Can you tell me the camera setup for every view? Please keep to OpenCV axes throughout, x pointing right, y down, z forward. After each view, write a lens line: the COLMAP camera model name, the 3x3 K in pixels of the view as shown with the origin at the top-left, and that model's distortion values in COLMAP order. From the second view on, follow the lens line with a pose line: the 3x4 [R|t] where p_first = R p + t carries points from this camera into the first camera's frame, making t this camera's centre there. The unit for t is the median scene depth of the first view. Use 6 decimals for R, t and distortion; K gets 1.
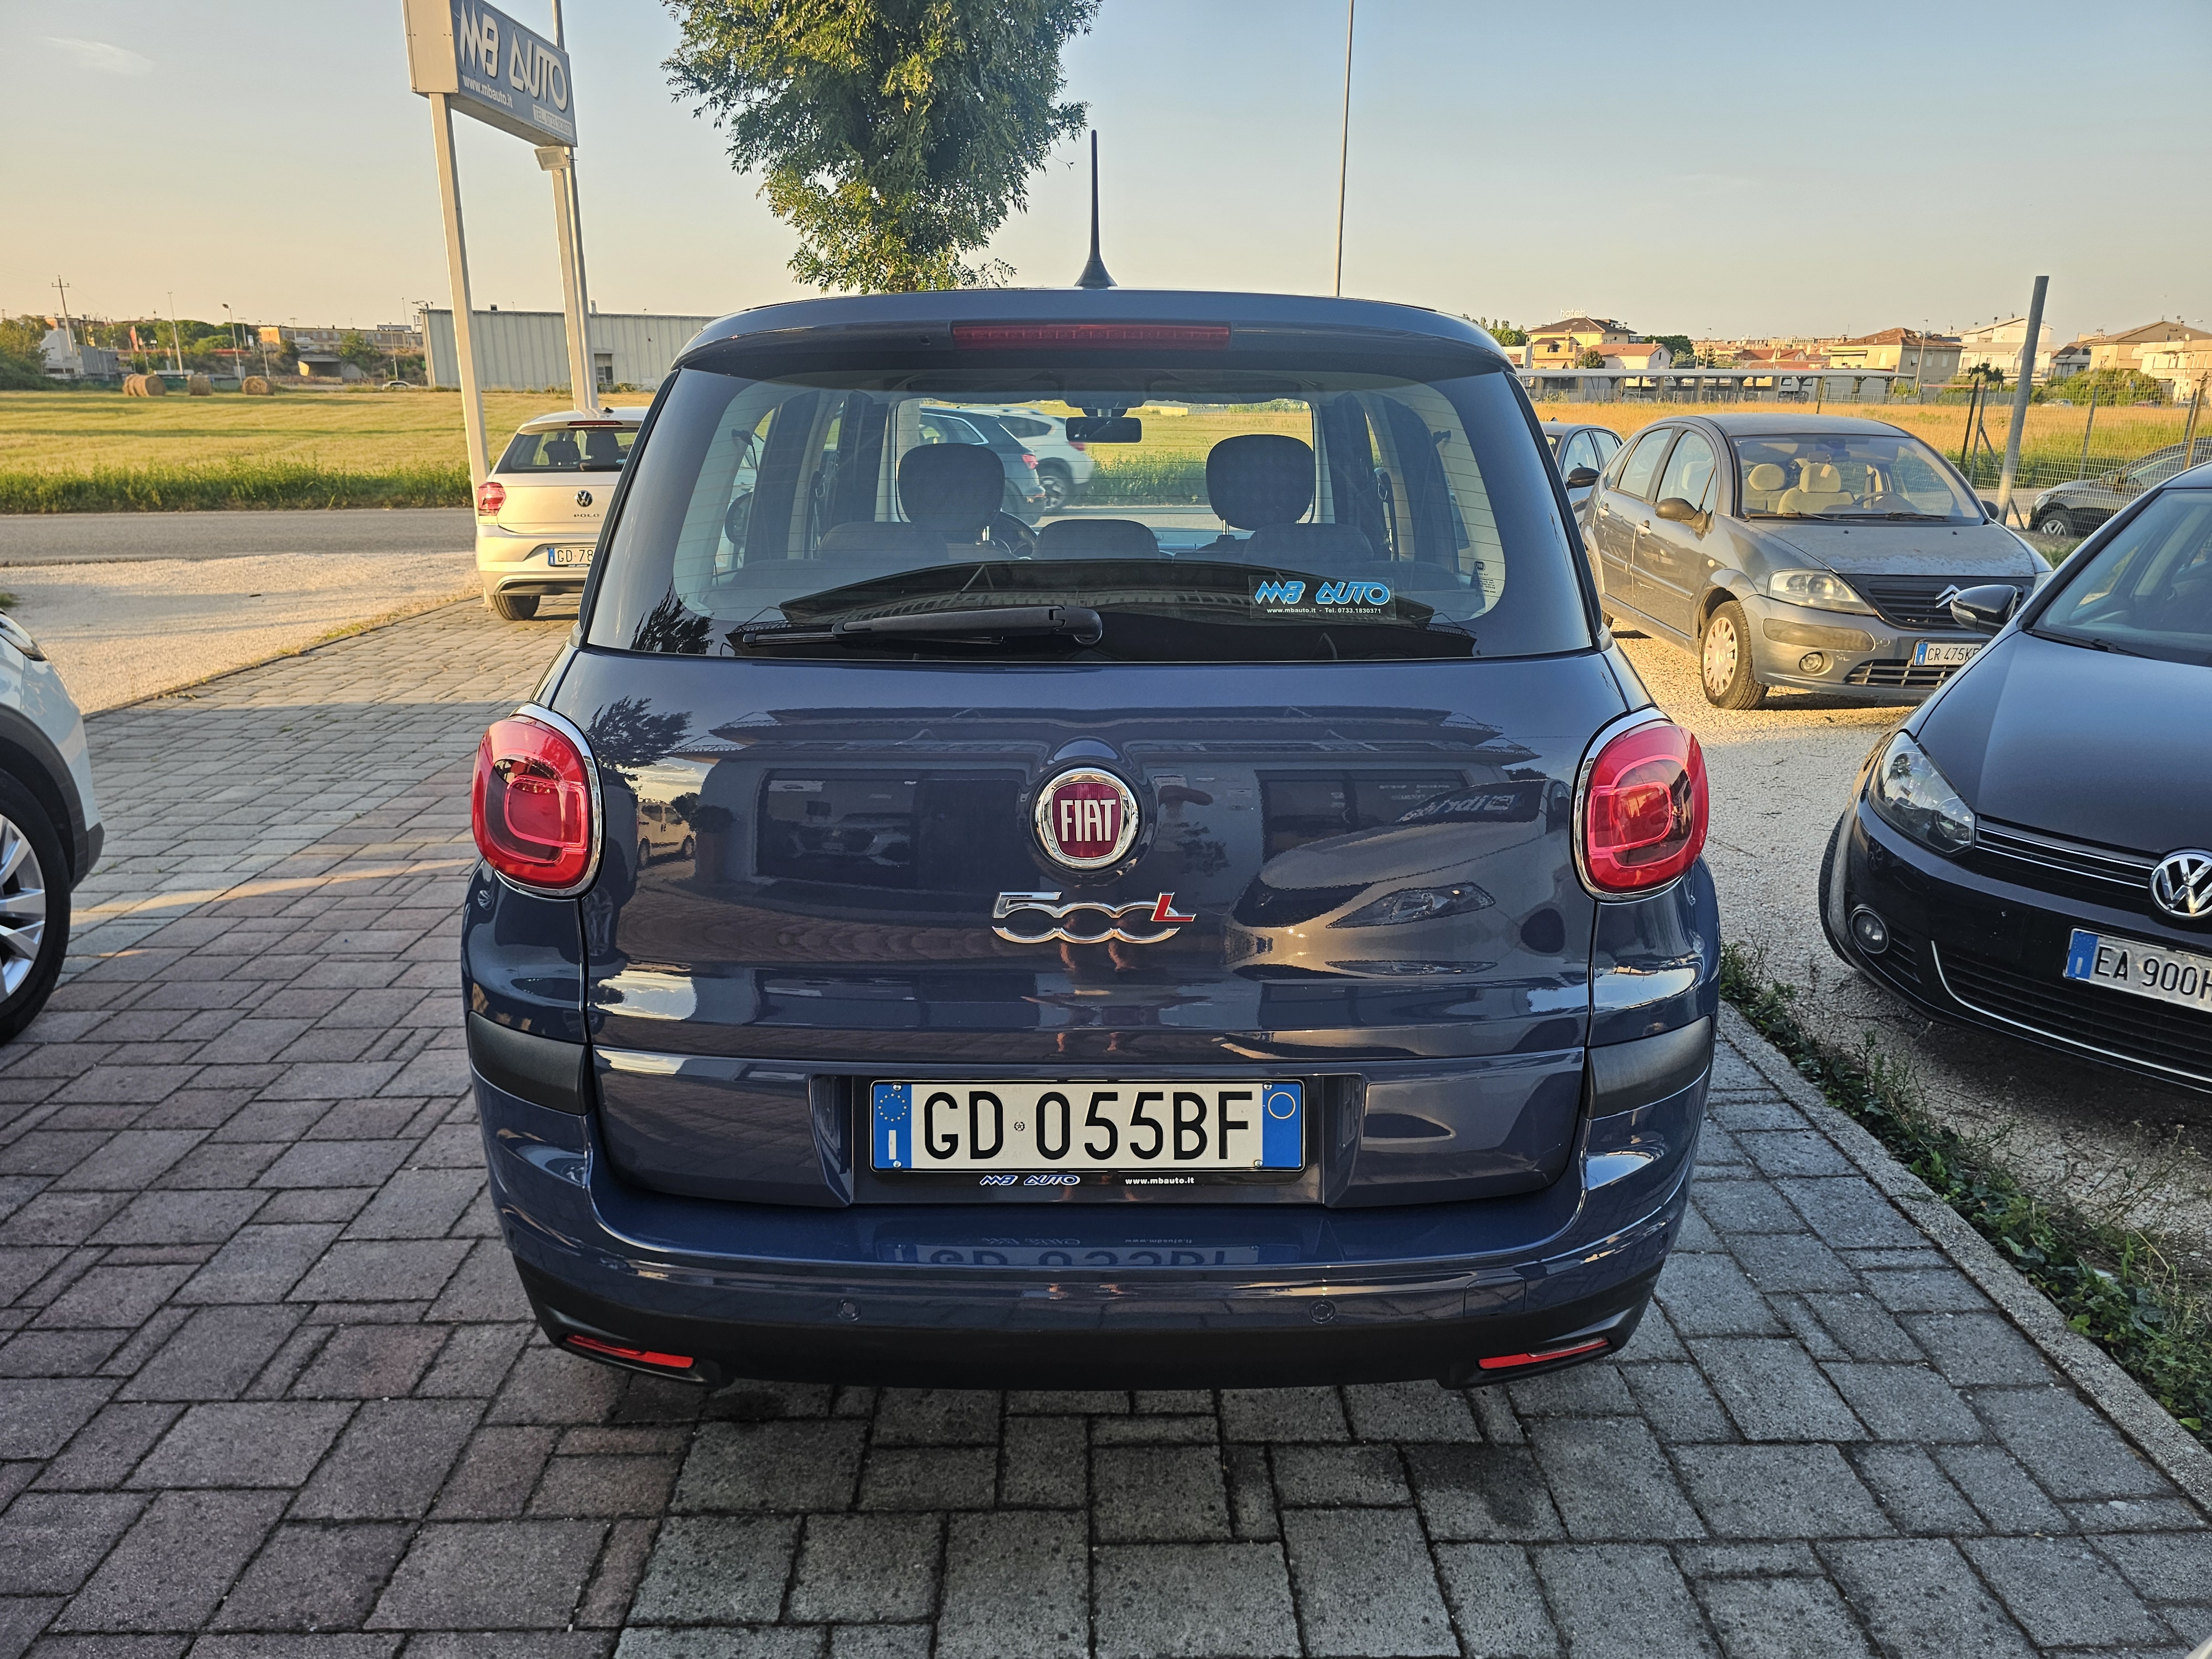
lens RADIAL K [[1480.3, 0, 1109.0], [0, 1480.3, 821.1], [0, 0, 1]] dist [0.052478, -0.056298]
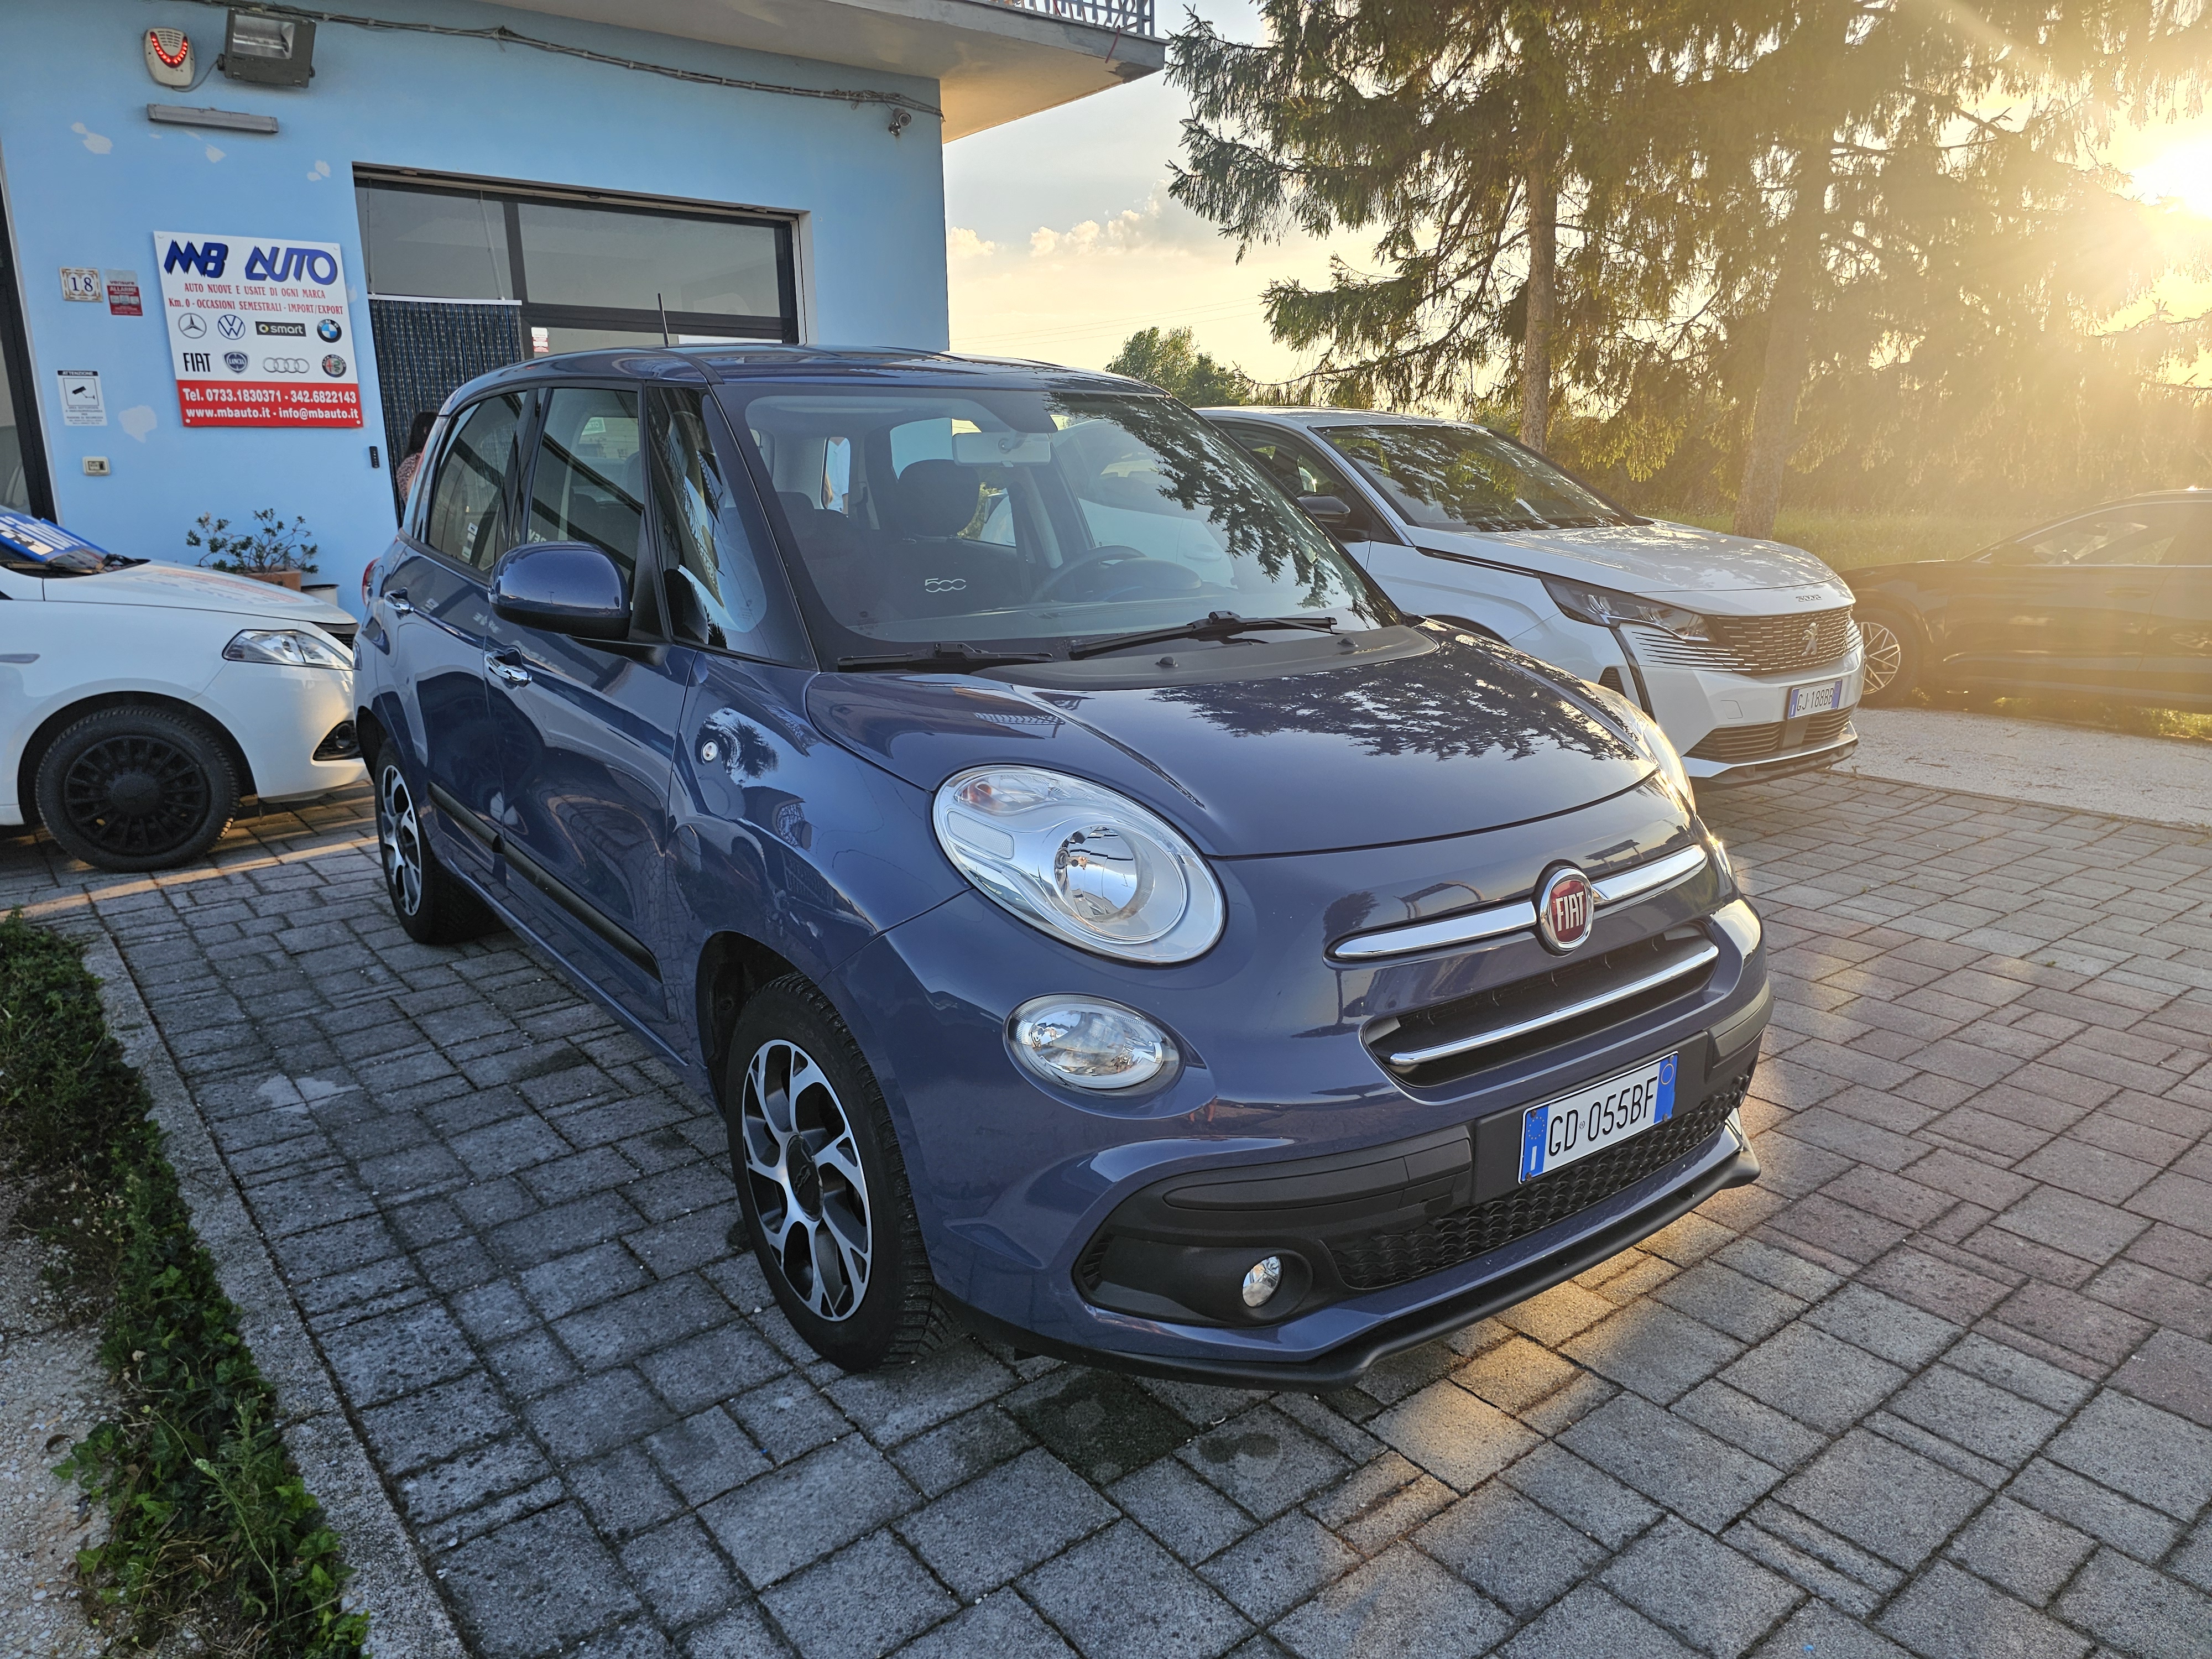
lens RADIAL K [[1480.3, 0, 1109.0], [0, 1480.3, 821.1], [0, 0, 1]] dist [0.052478, -0.056298]
pose [[-0.791131, 0.144219, -0.594401, 0.643288], [-0.164290, 0.885987, 0.433632, -0.643424], [0.589169, 0.440714, -0.677238, 2.409195]]
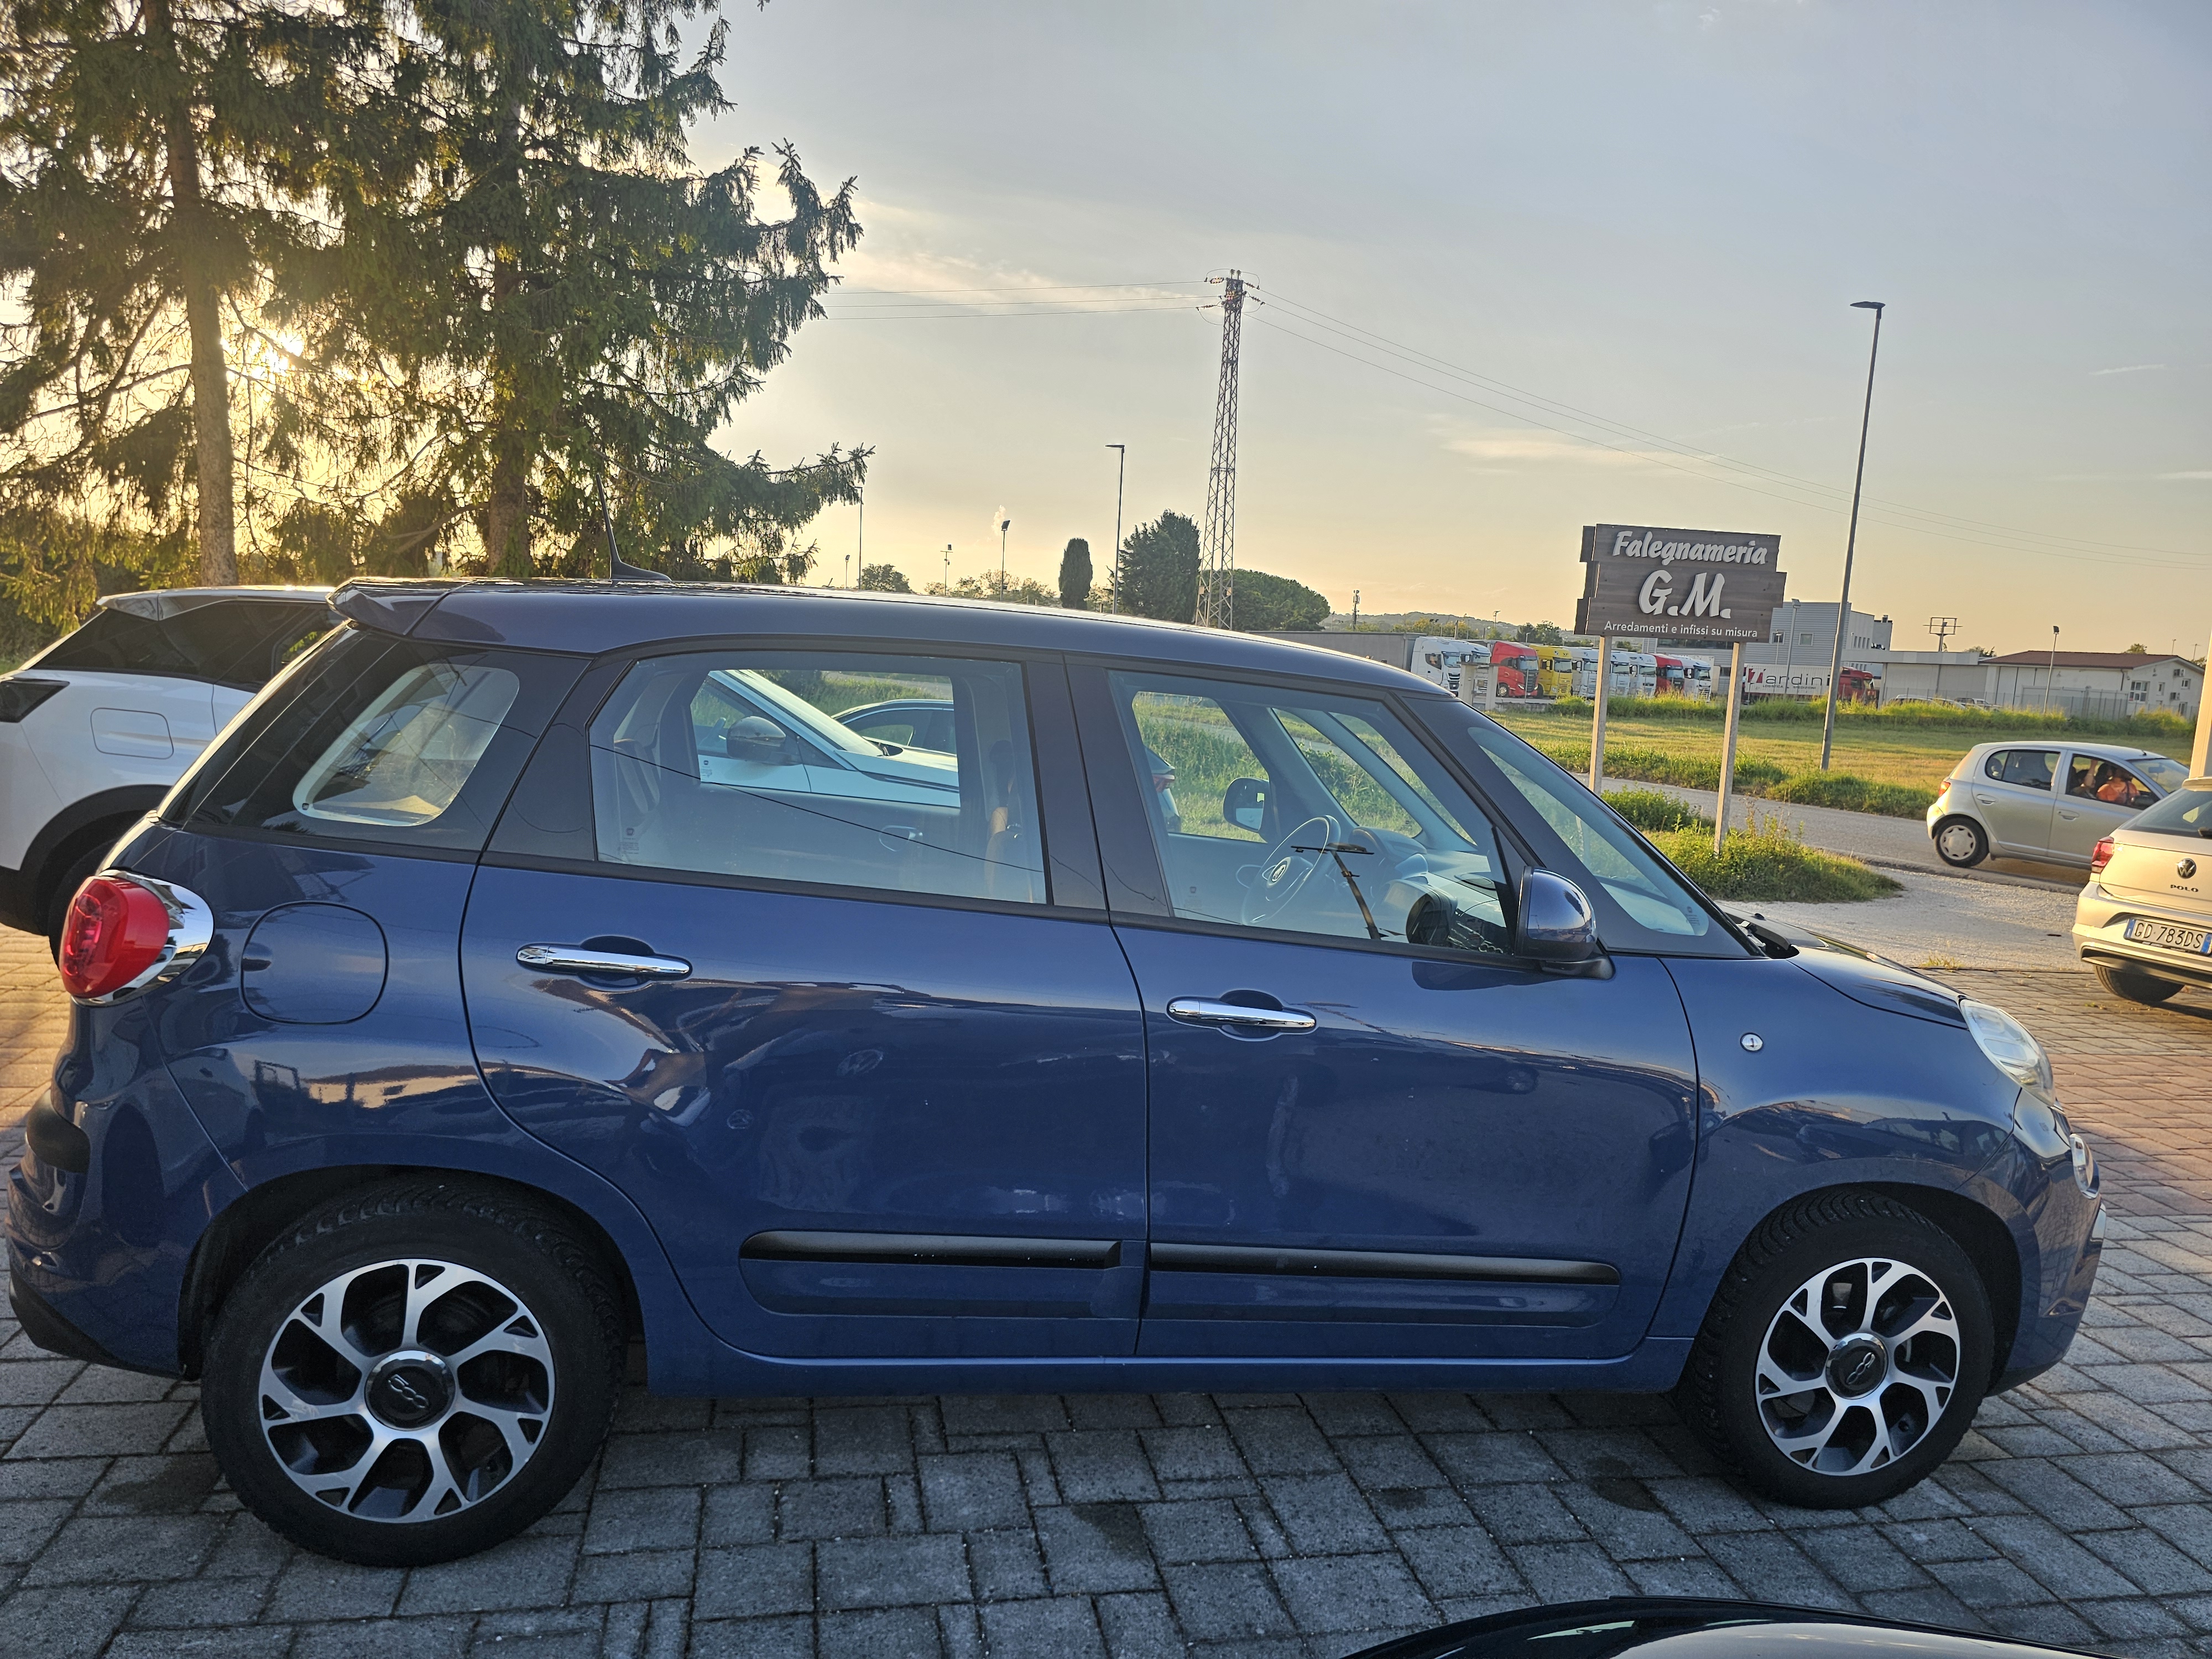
lens RADIAL K [[1473.9, 0, 1112.1], [0, 1473.9, 864.5], [0, 0, 1]] dist [0.048468, -0.047353]
pose [[0.189277, 0.141534, -0.971670, 1.176809], [-0.329983, 0.941175, 0.072813, -0.302965], [0.924816, 0.306853, 0.224847, 0.991493]]
